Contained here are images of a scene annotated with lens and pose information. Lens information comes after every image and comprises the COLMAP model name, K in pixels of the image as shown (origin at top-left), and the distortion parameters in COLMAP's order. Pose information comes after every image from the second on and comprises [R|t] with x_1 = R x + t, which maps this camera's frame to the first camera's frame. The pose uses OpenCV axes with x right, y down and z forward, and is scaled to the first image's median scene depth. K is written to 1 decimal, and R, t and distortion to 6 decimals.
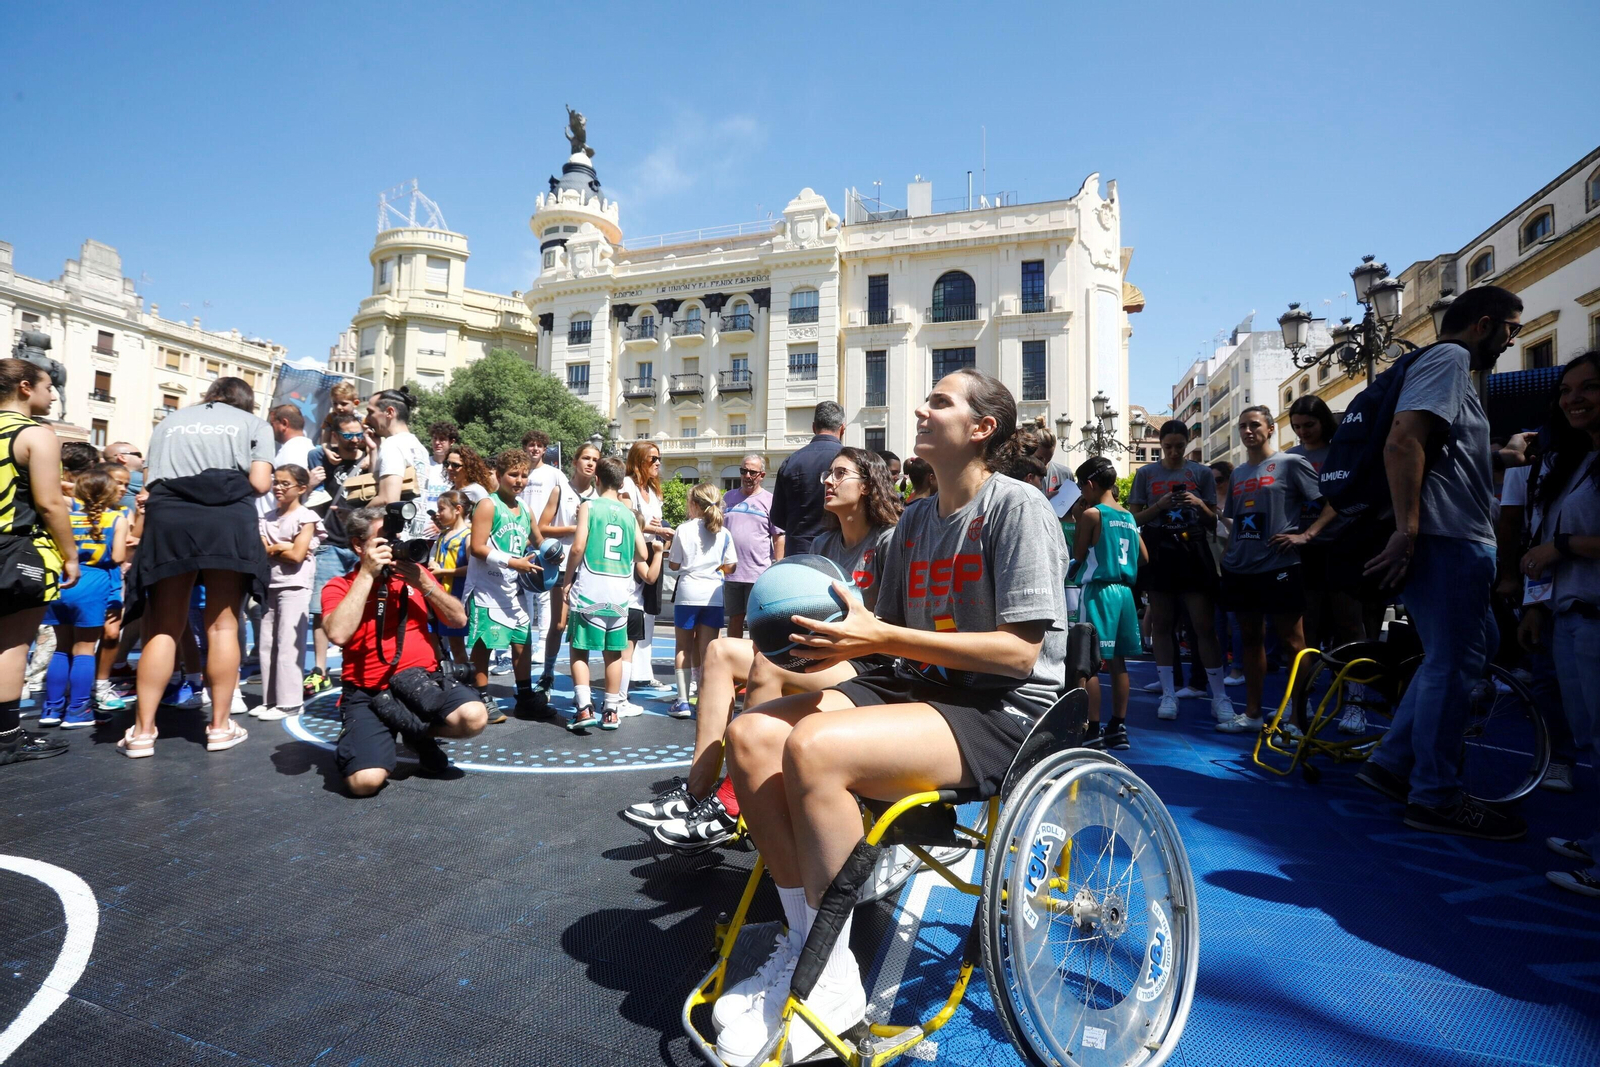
lens RADIAL K [[715.4, 0, 798.4], [0, 715.4, 535.5], [0, 0, 1]] dist [-0.079711, 0.029801]
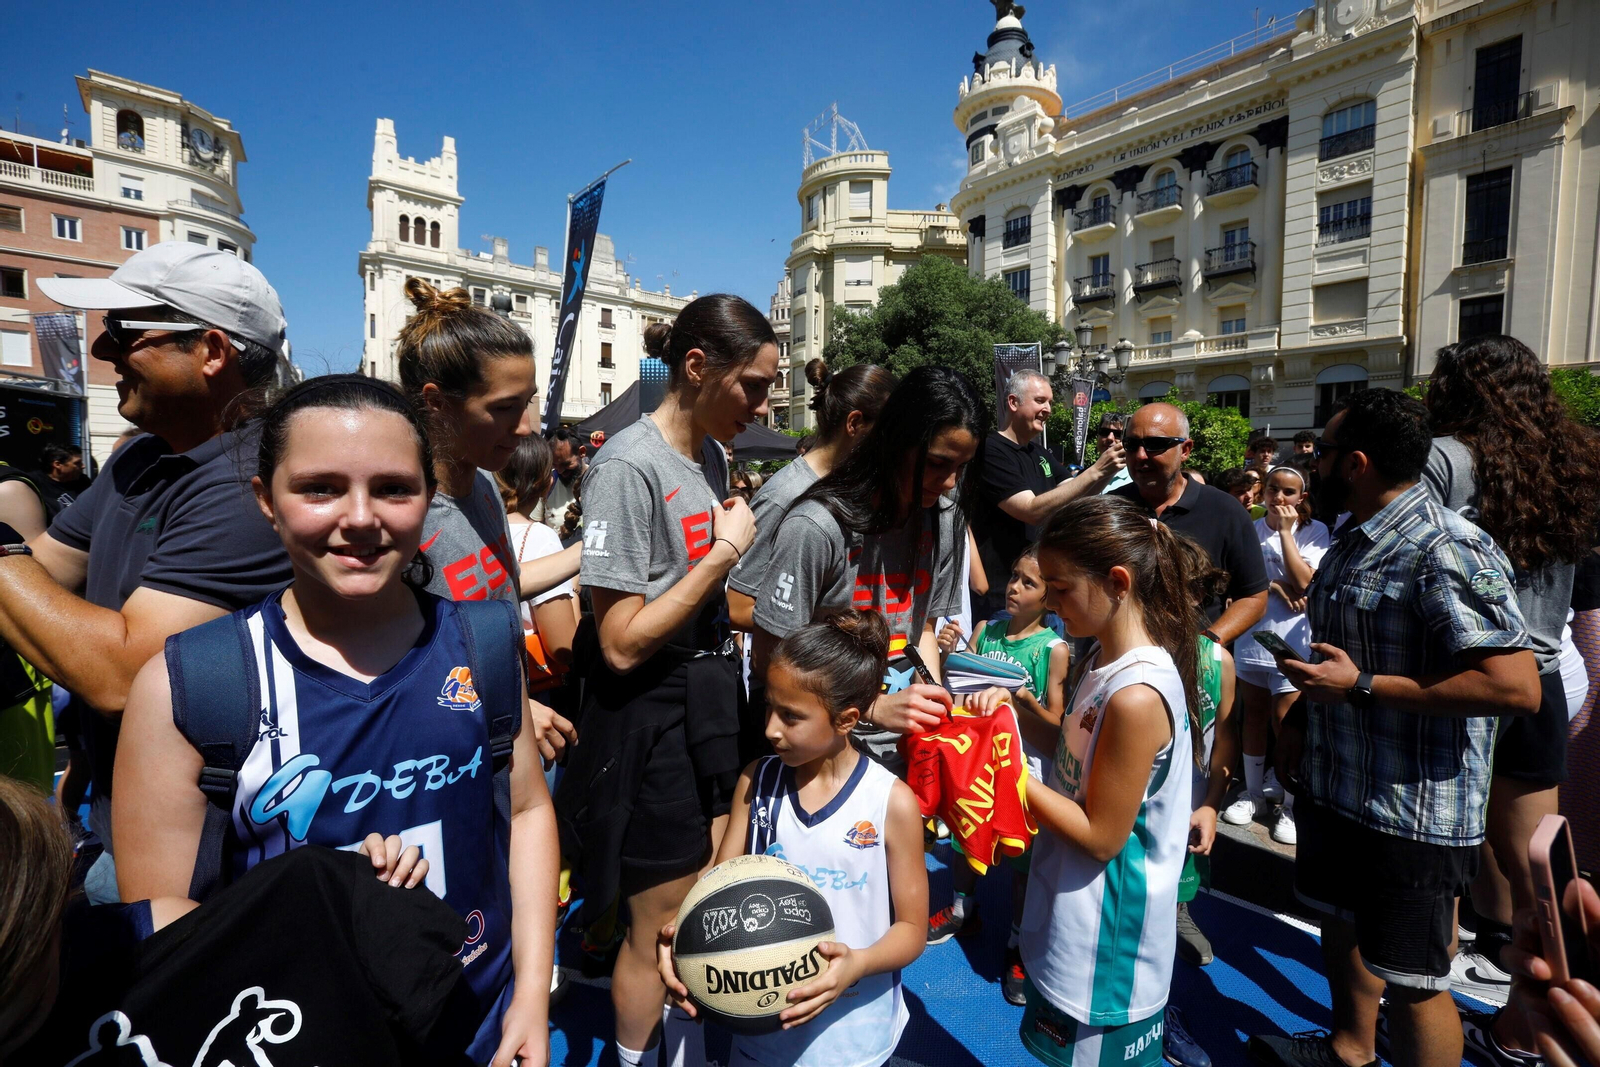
lens RADIAL K [[715.4, 0, 798.4], [0, 715.4, 535.5], [0, 0, 1]] dist [-0.079711, 0.029801]
pose [[0.839459, 0.026182, -0.542792, -0.065215], [0.026458, 0.995685, 0.088947, -0.007013], [0.542778, -0.089028, 0.835144, 0.126953]]
